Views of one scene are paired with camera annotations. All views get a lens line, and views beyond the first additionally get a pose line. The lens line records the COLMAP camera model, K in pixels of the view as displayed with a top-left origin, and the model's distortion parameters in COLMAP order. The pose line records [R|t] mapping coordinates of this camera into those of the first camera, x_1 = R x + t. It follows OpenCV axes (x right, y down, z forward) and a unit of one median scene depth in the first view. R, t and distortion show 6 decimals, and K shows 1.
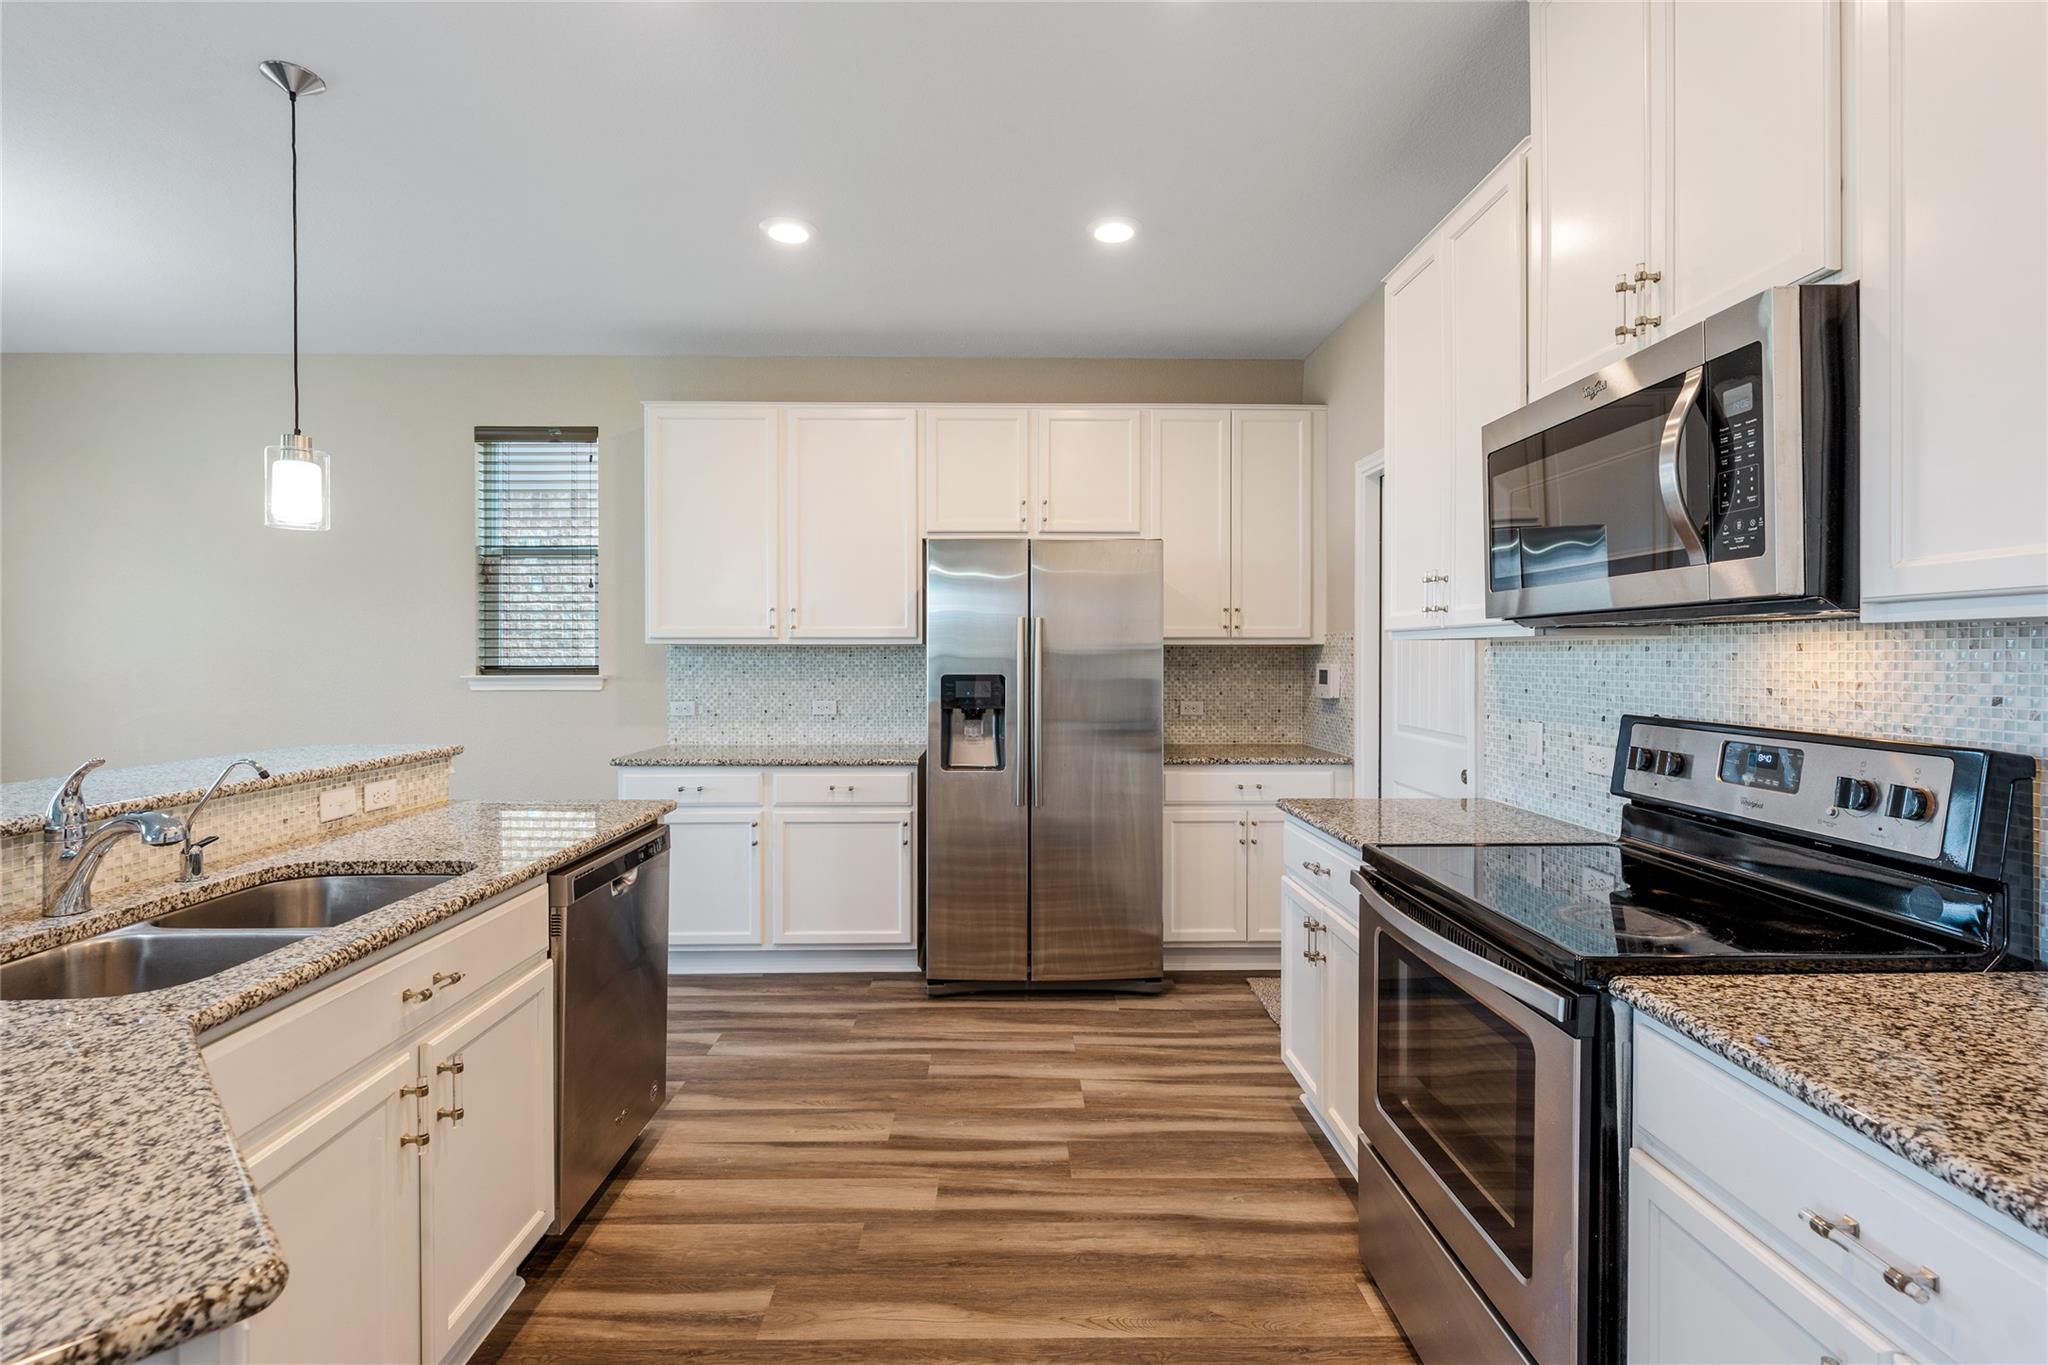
lens RADIAL K [[934.2, 0, 1014.7], [0, 934.2, 662.1], [0, 0, 1]] dist [-0.001239, -0.000290]
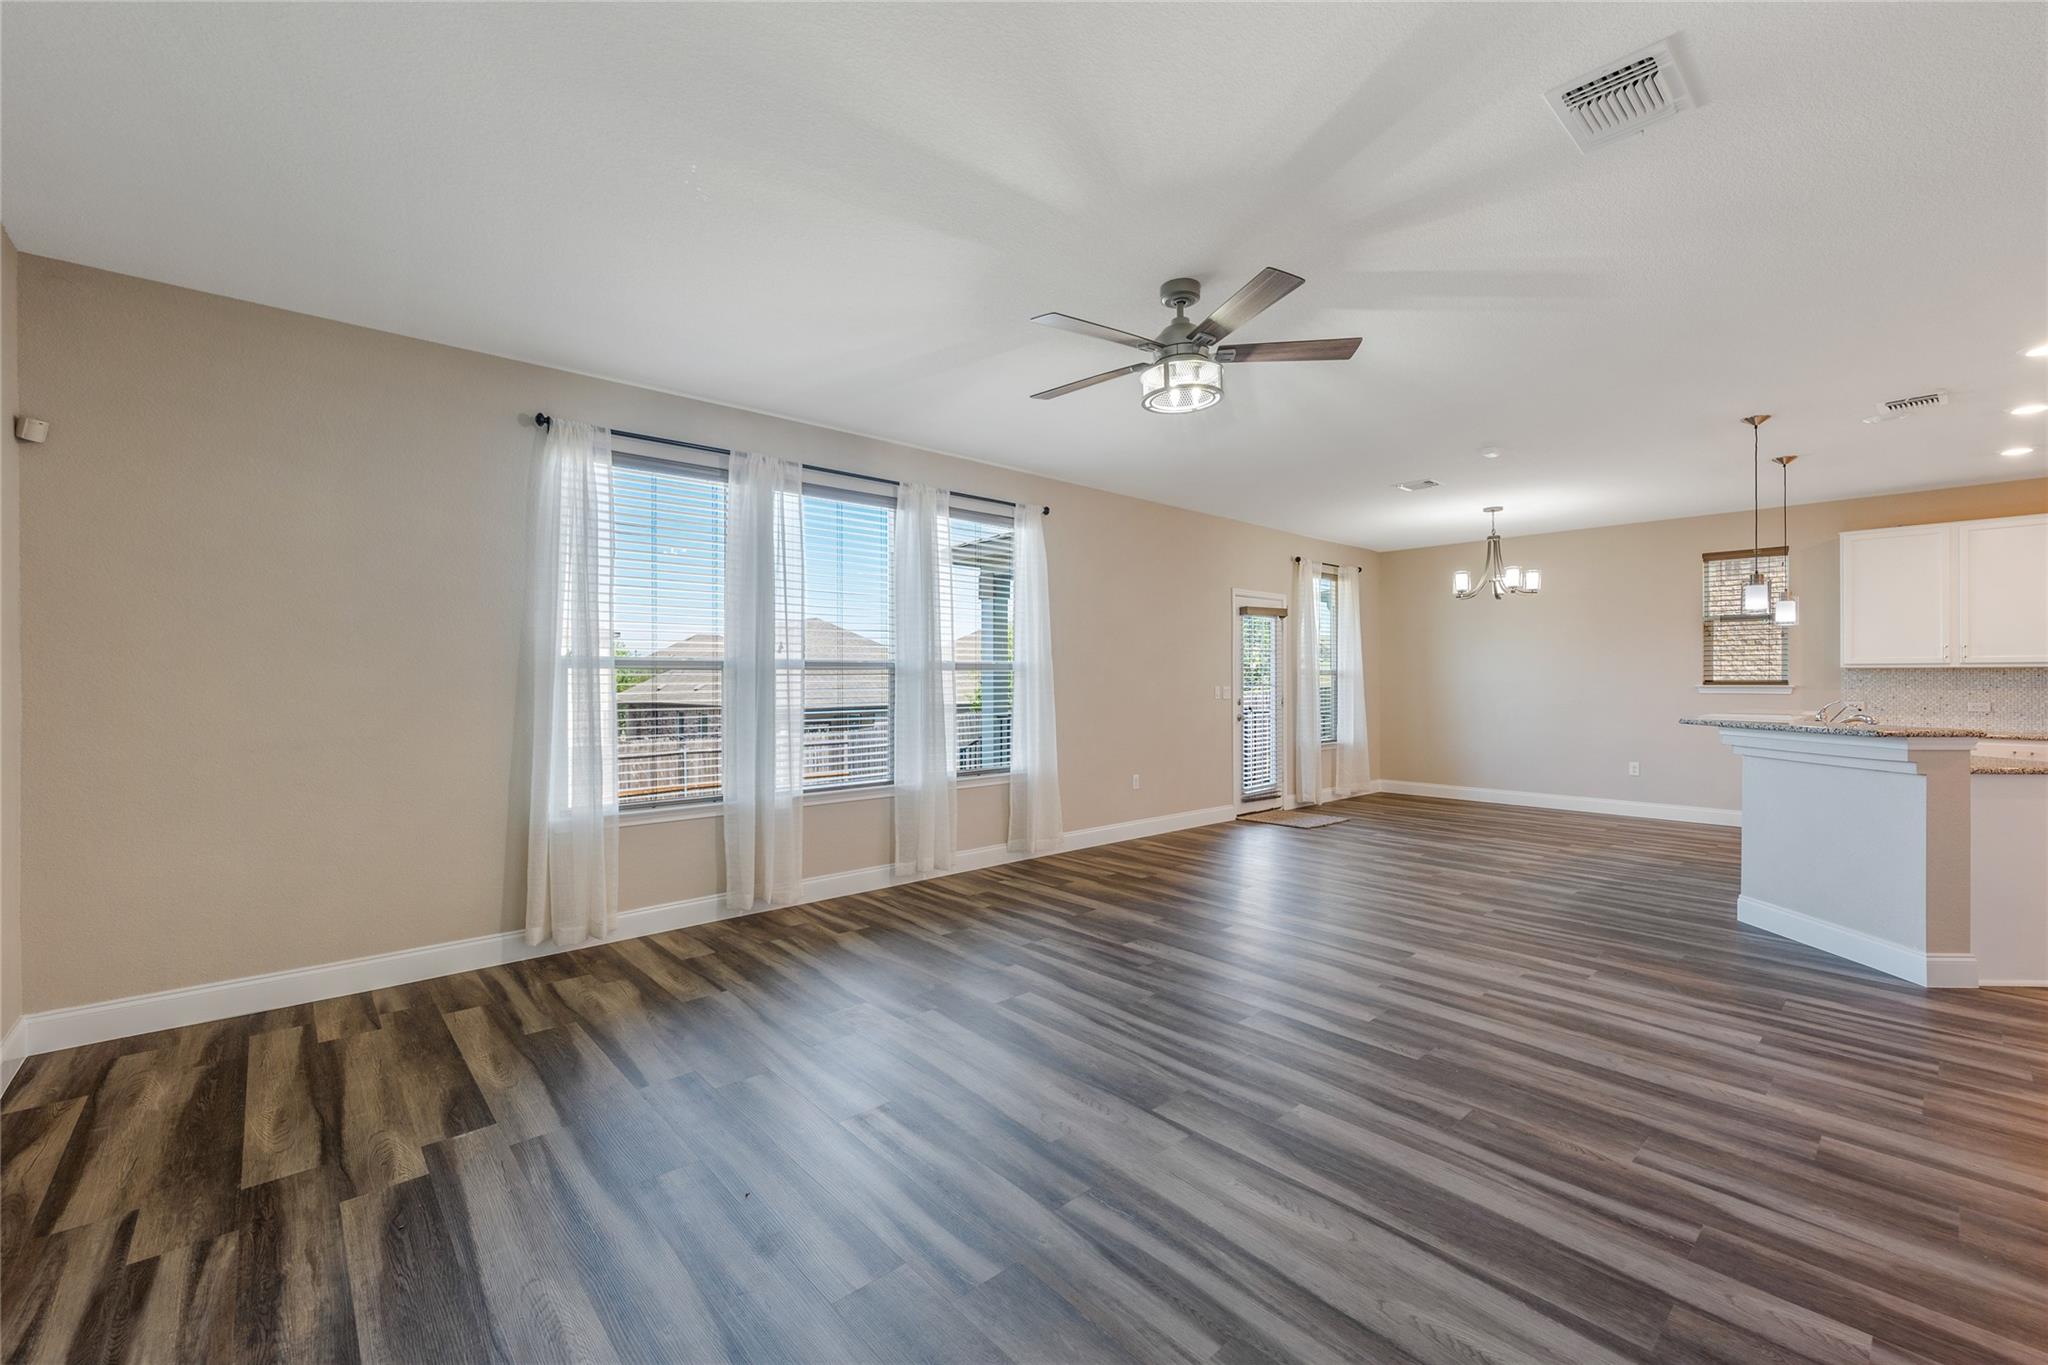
lens RADIAL K [[842.6, 0, 1022.4], [0, 842.6, 678.0], [0, 0, 1]] dist [-0.000071, -0.000059]
pose [[0.660235, 0.000427, -0.751059, -0.447458], [-0.006680, 0.999964, -0.005304, 0.038940], [0.751030, 0.008519, 0.660214, -2.566215]]
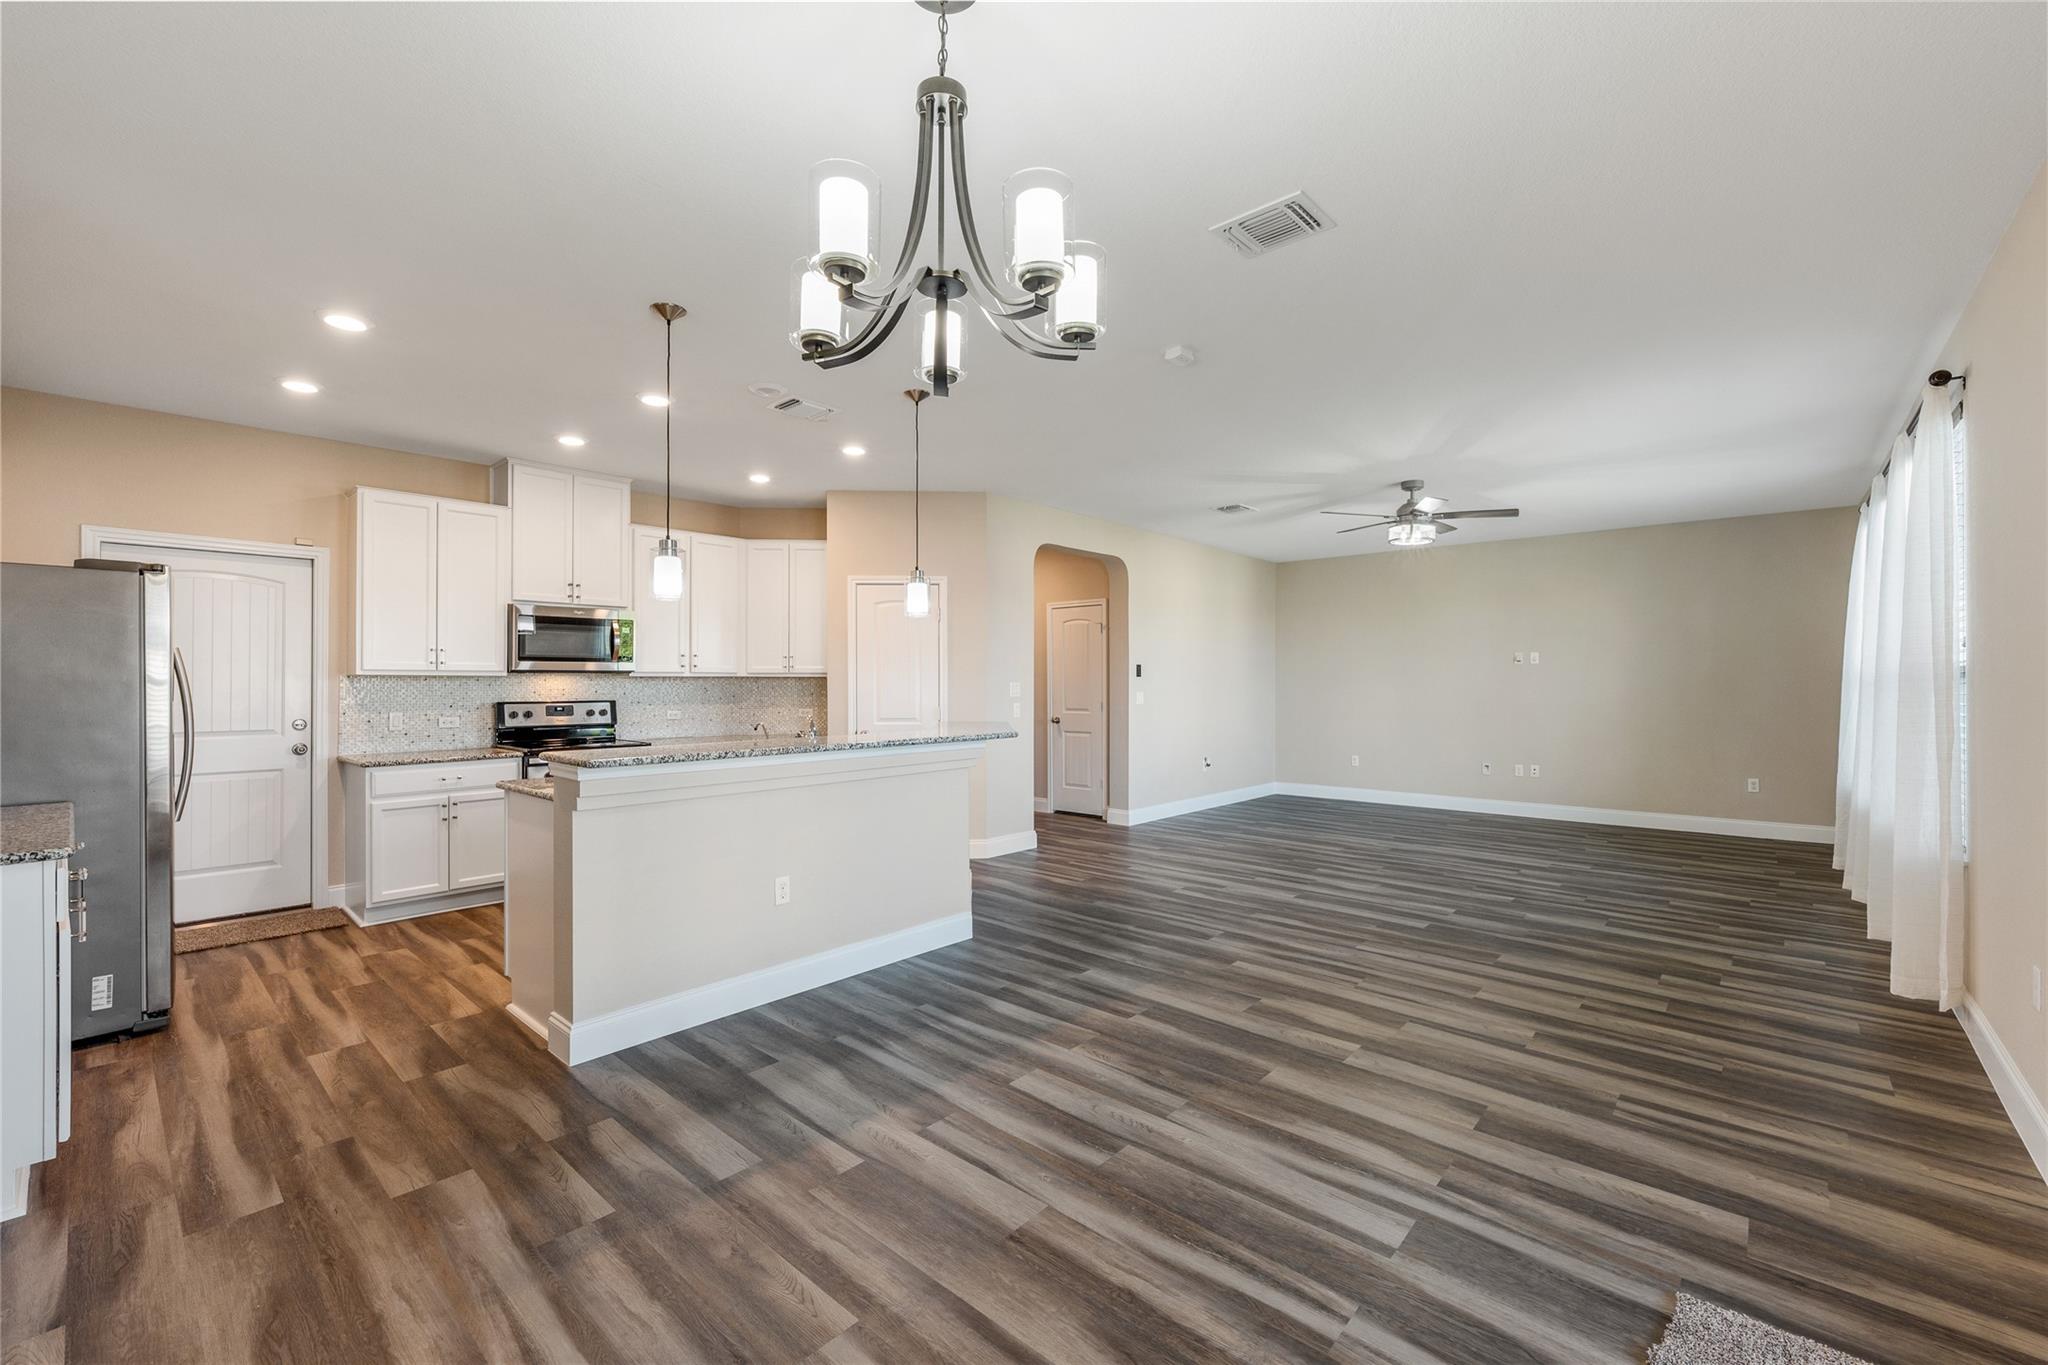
lens RADIAL K [[842.6, 0, 1022.4], [0, 842.6, 678.0], [0, 0, 1]] dist [-0.000071, -0.000059]
pose [[-0.737156, 0.004150, 0.675710, -2.441821], [0.006096, 0.999981, 0.000509, -0.012800], [-0.675695, 0.004494, -0.737168, 1.864054]]
